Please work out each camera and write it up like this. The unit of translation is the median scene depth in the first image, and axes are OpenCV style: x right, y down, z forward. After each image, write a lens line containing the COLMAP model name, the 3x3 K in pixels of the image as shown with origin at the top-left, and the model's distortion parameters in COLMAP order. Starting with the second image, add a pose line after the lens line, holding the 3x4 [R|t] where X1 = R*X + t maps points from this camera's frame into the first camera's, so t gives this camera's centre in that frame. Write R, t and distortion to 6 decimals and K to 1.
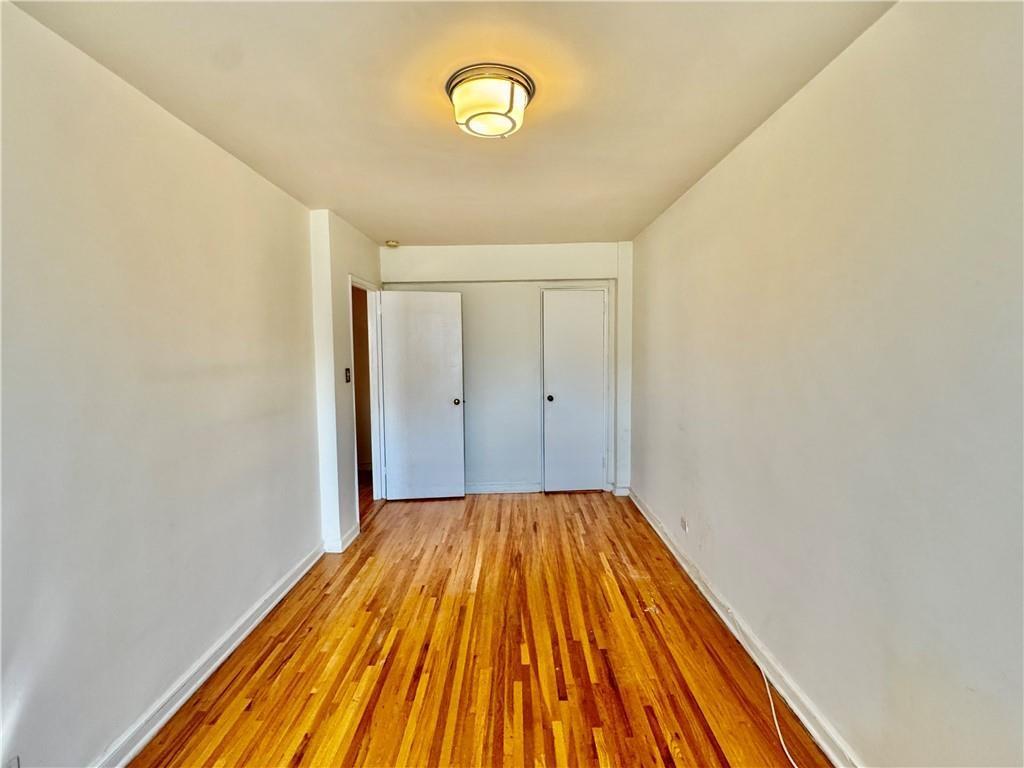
lens RADIAL K [[467.1, 0, 512.0], [0, 467.1, 384.0], [0, 0, 1]] dist [-0.000766, -0.001071]
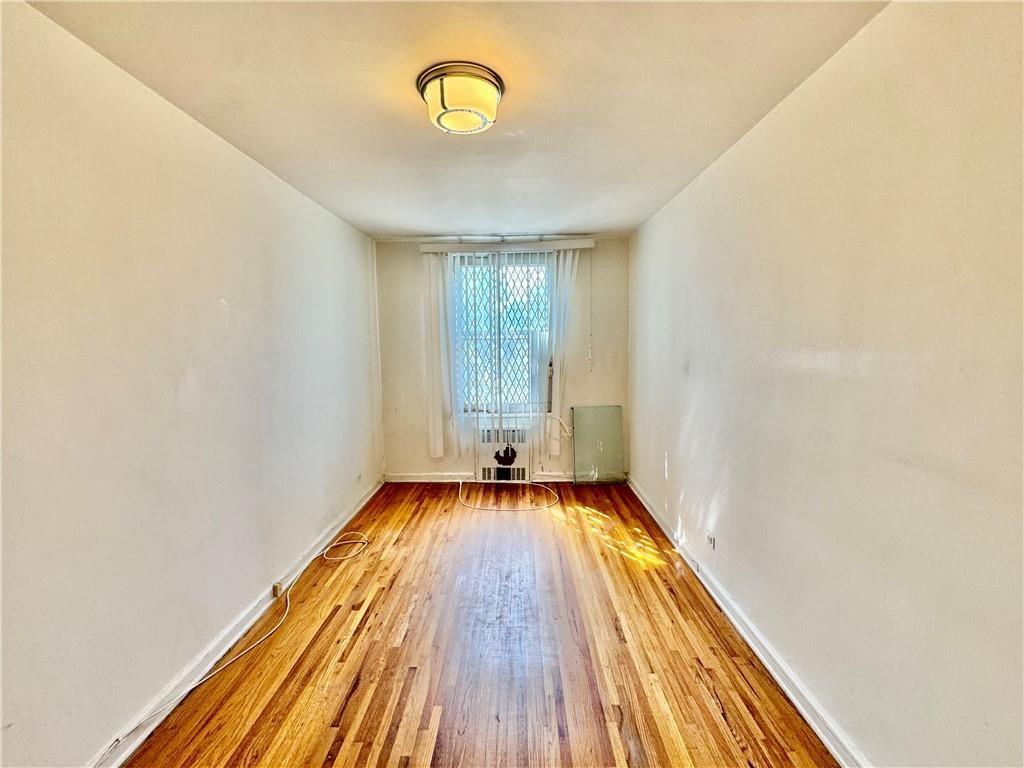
lens RADIAL K [[467.1, 0, 512.0], [0, 467.1, 384.0], [0, 0, 1]] dist [-0.000766, -0.001071]
pose [[-0.999747, 0.020221, 0.009859, -0.133951], [0.021558, 0.986411, 0.162875, -0.134263], [-0.006431, 0.163047, -0.986597, 1.830567]]
